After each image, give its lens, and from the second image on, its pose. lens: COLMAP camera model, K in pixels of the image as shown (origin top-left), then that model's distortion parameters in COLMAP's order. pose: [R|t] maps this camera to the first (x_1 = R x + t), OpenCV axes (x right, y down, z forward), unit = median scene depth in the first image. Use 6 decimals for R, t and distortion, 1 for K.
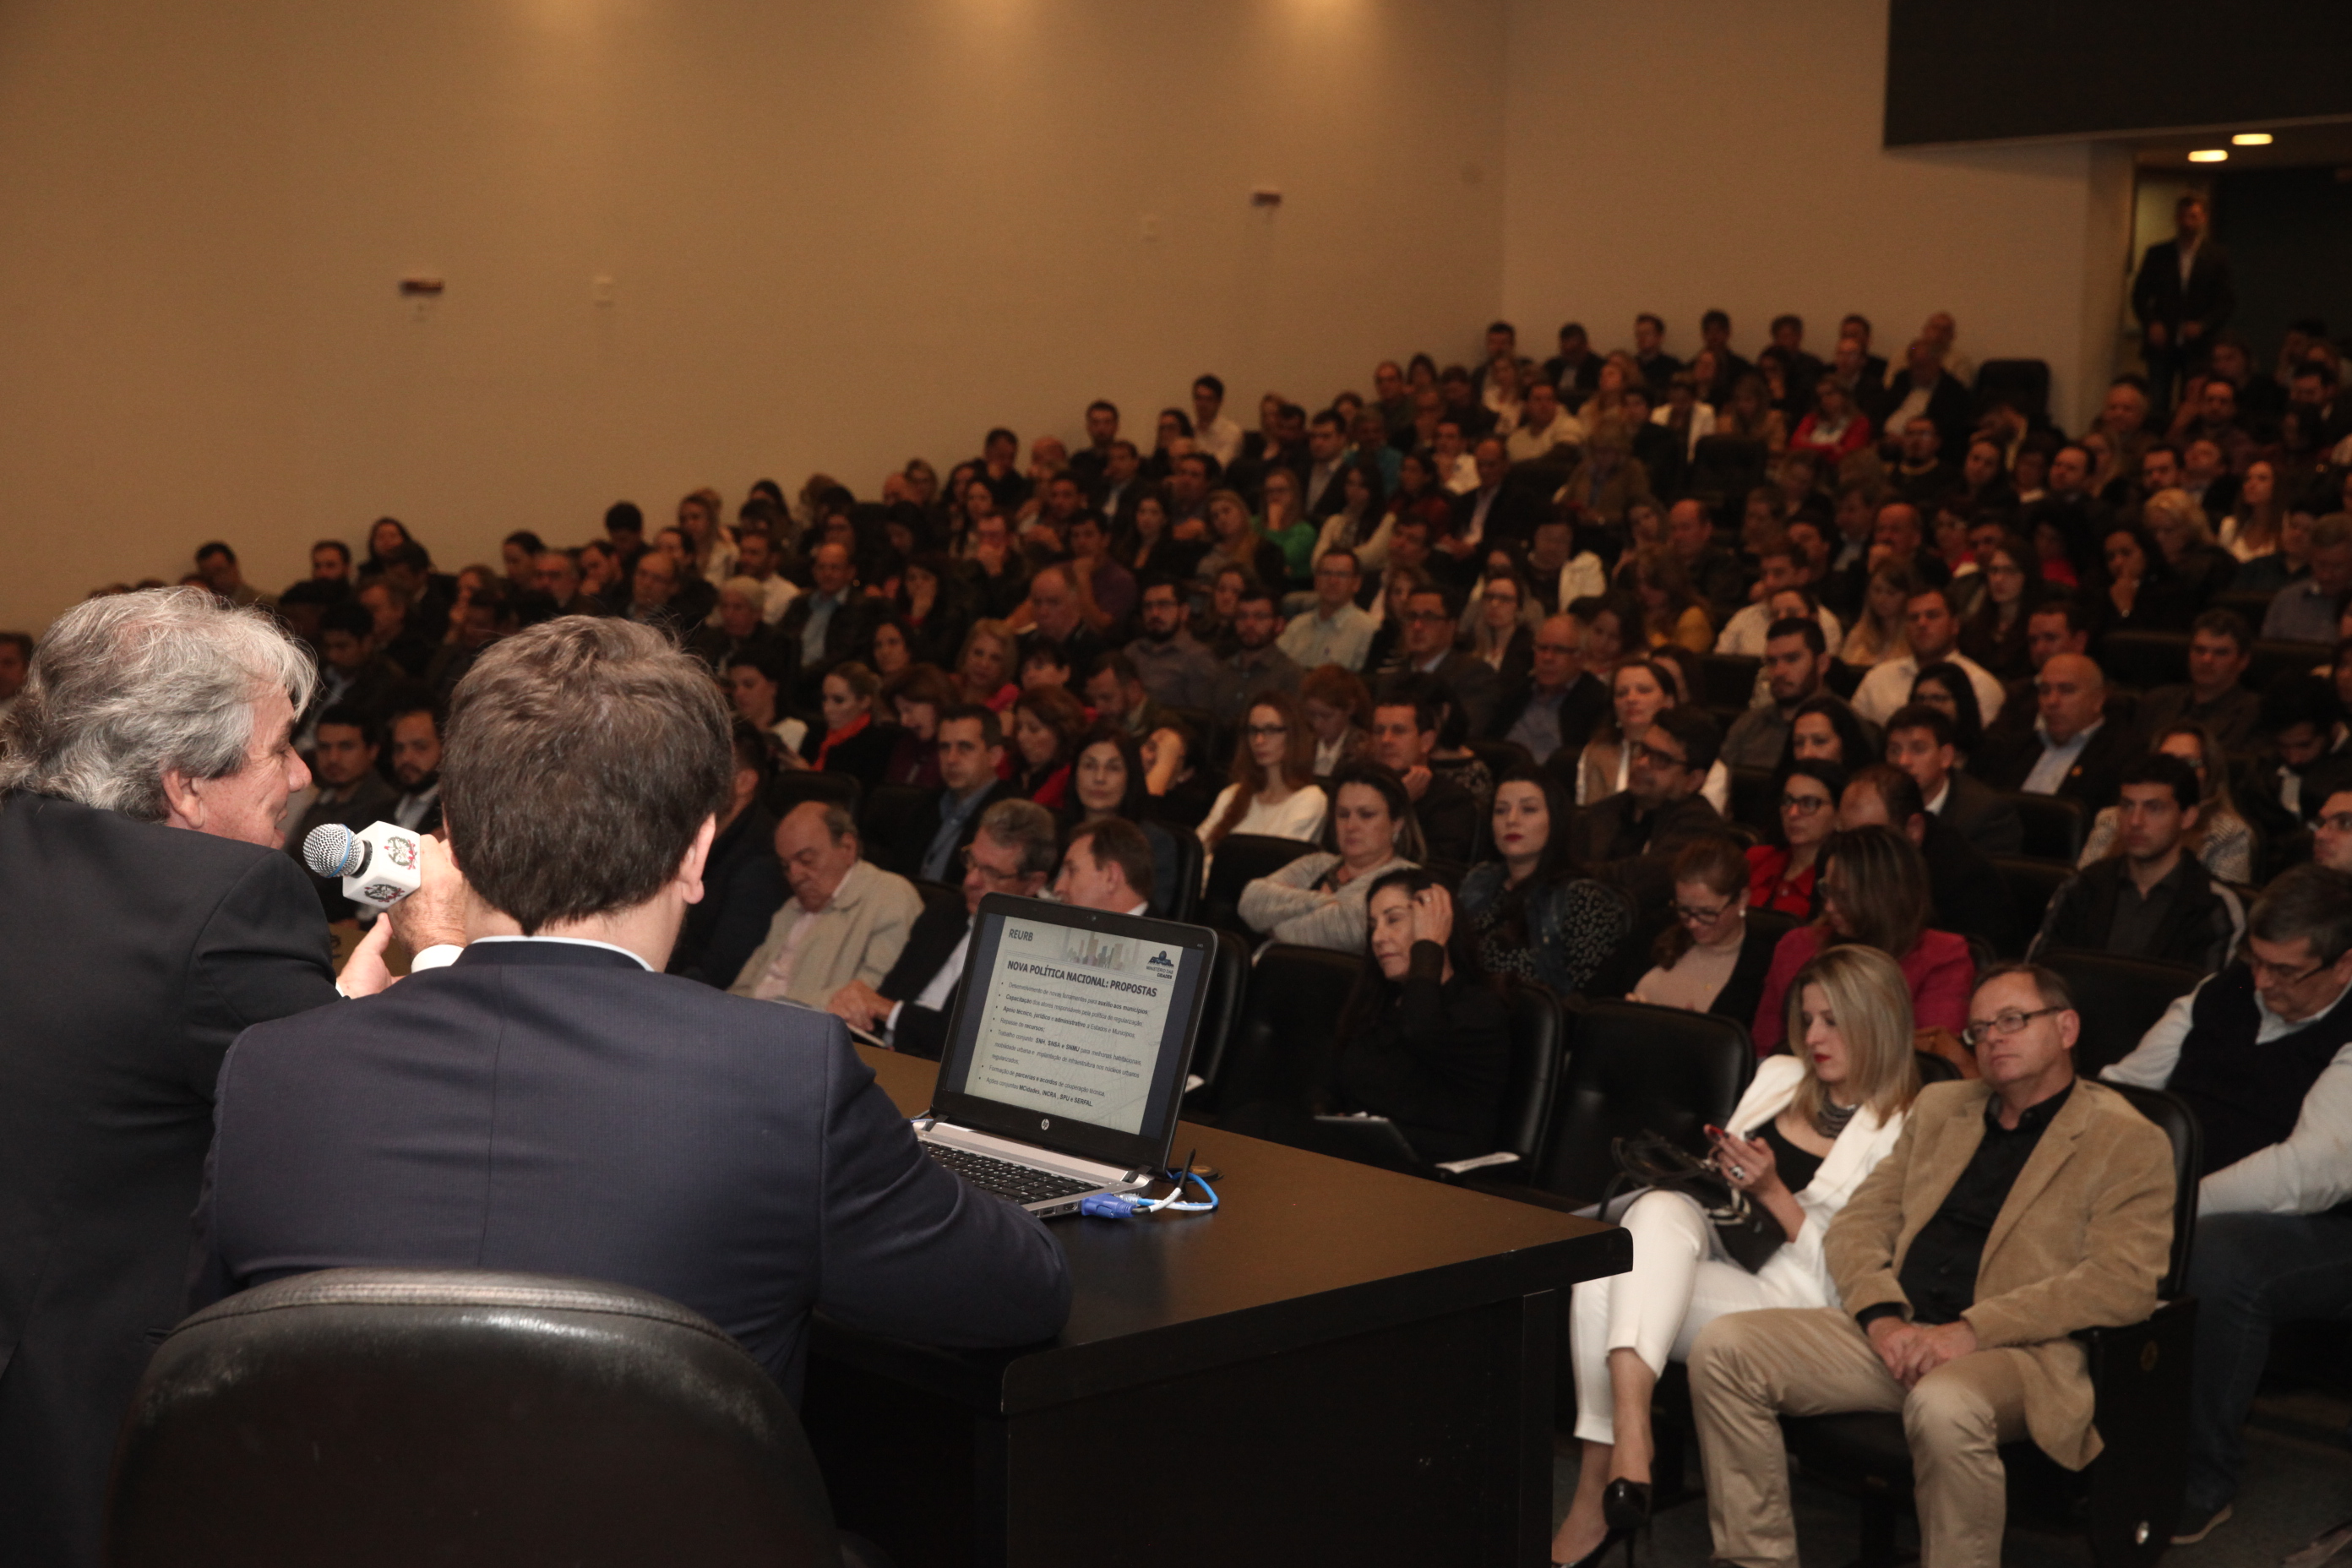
lens RADIAL K [[3552.4, 0, 1181.4], [0, 3552.4, 803.6], [0, 0, 1]] dist [0.148434, 0.000000]
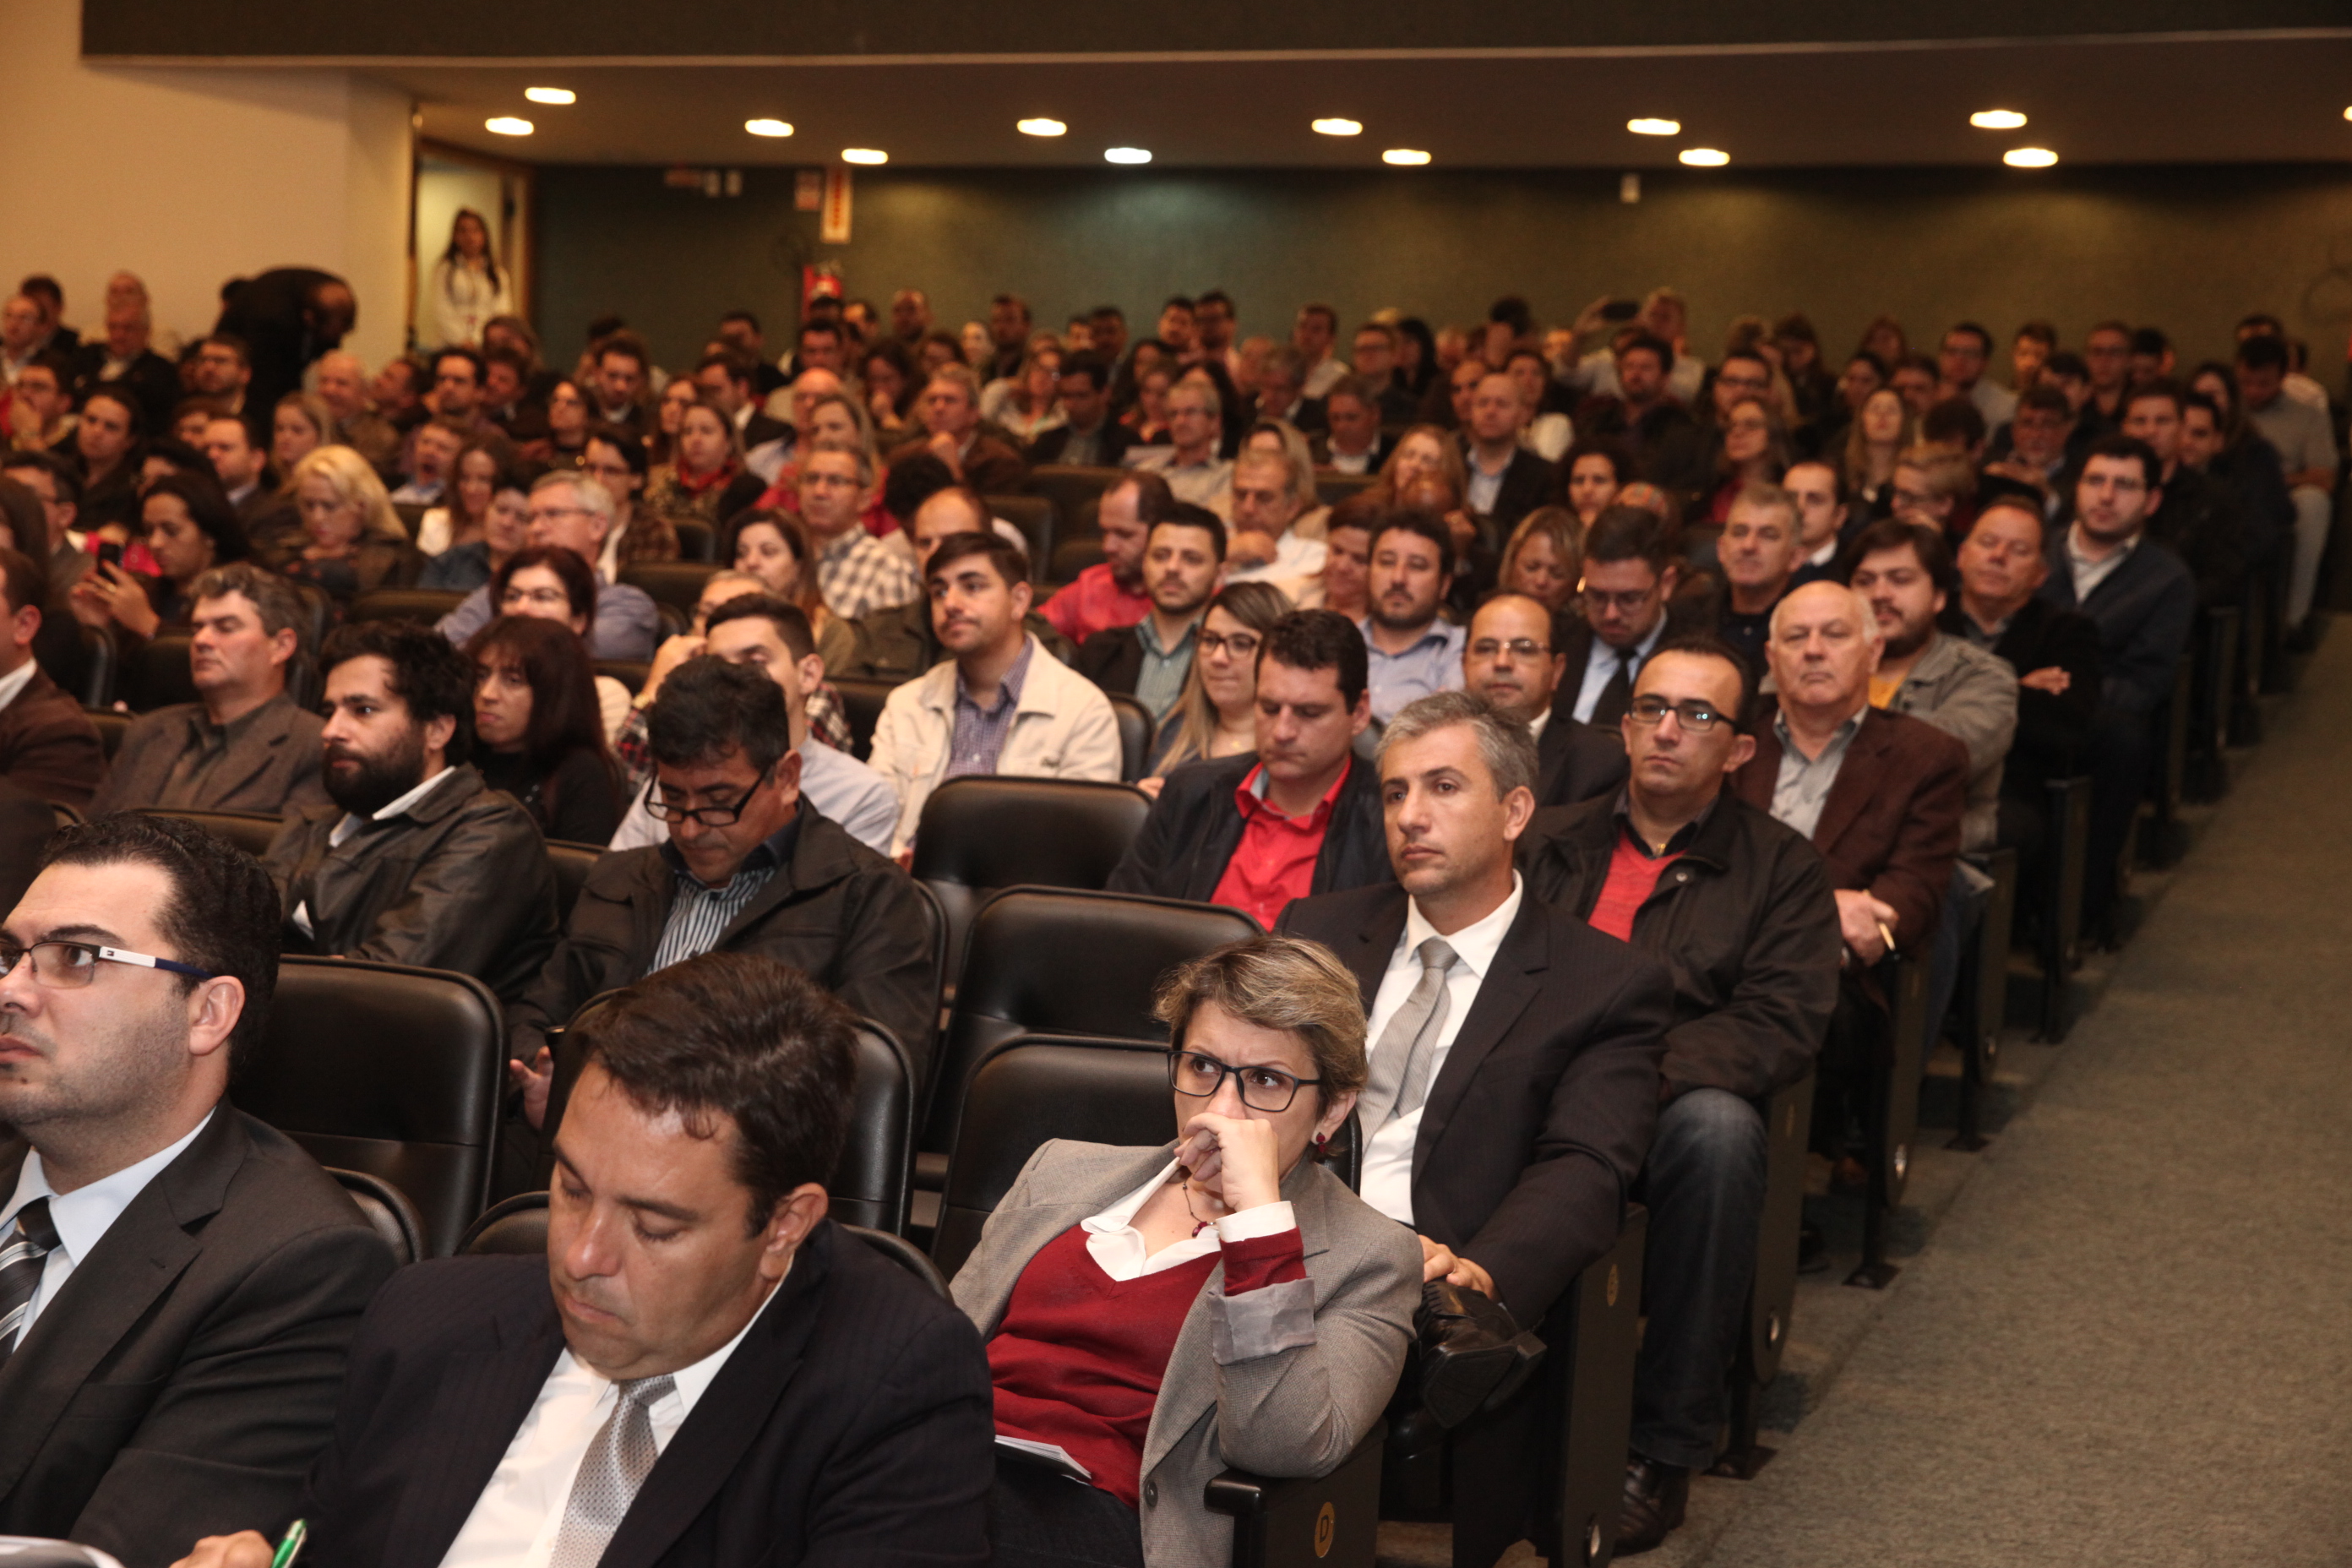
lens RADIAL K [[3552.4, 0, 1173.5], [0, 3552.4, 789.1], [0, 0, 1]] dist [0.148434, 0.000000]
pose [[0.911491, 0.007388, 0.411253, 0.177041], [0.009342, 0.999209, -0.038655, 0.002379], [-0.411214, 0.039076, 0.910701, 0.416065]]
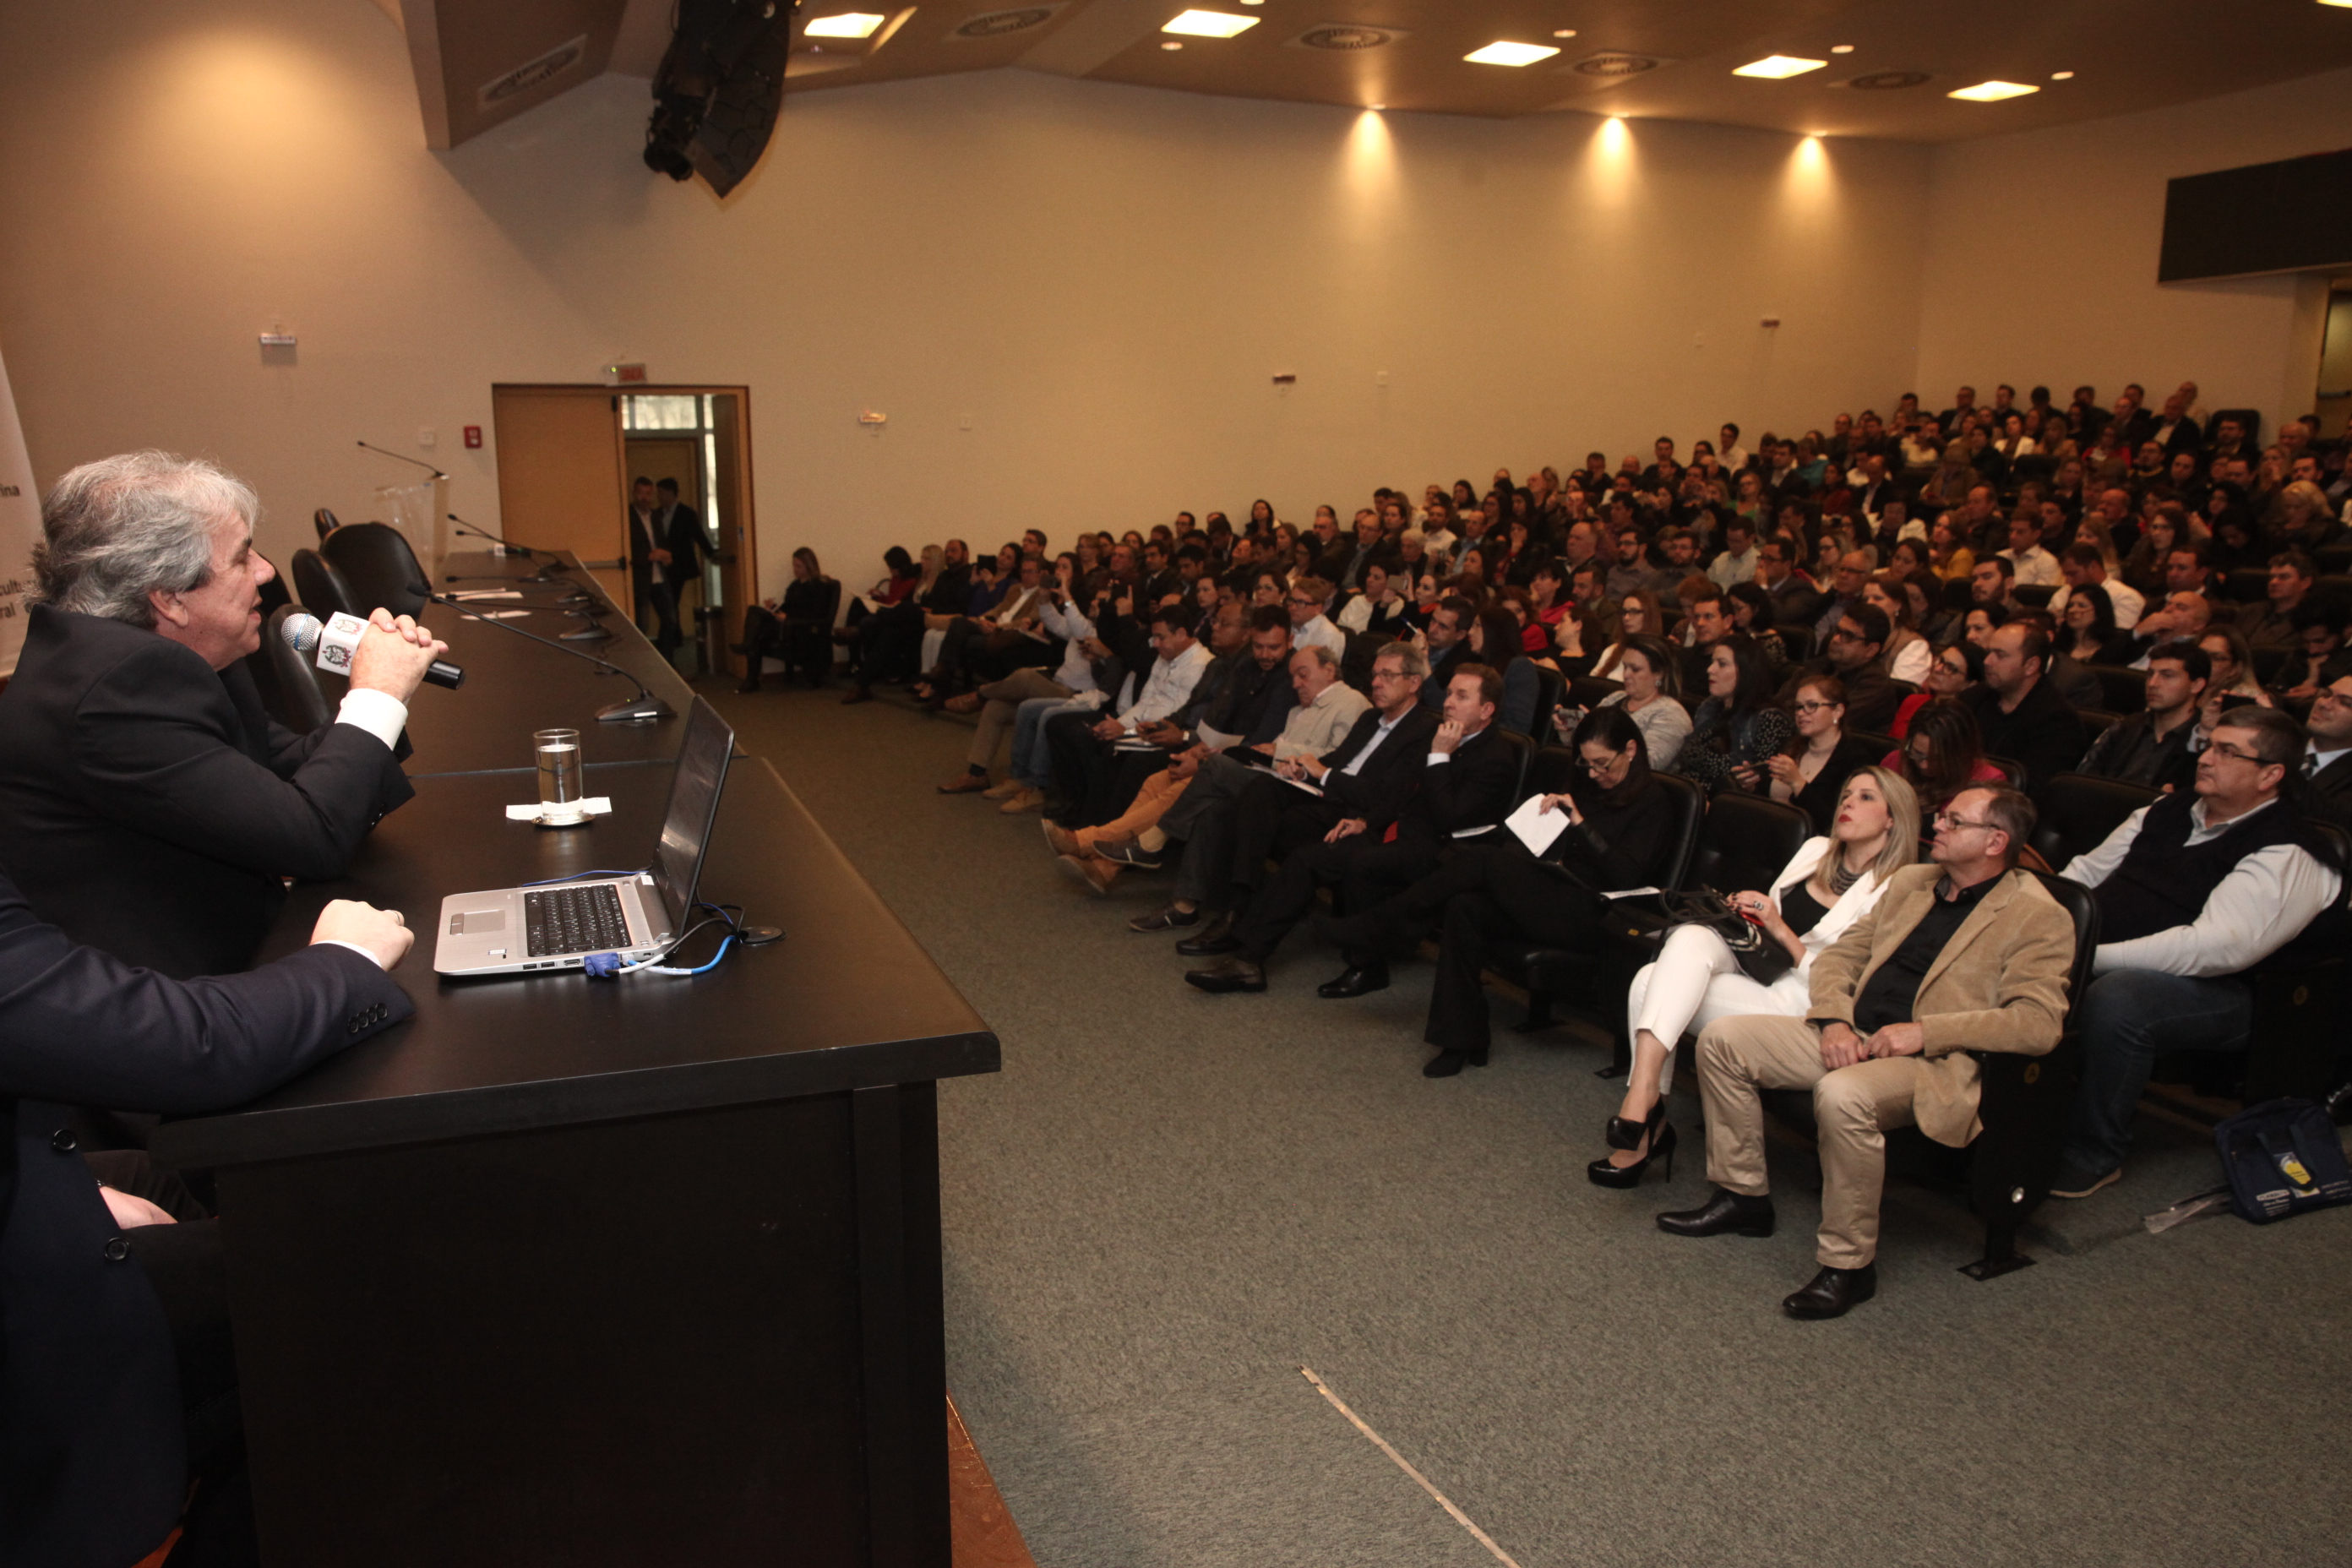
lens RADIAL K [[1755.6, 0, 1180.9], [0, 1755.6, 759.0], [0, 0, 1]] dist [-0.009638, 0.016021]
pose [[0.943728, 0.052385, -0.326547, 0.084216], [-0.033113, 0.997381, 0.064304, 0.001161], [0.329060, -0.049873, 0.942991, 0.133226]]
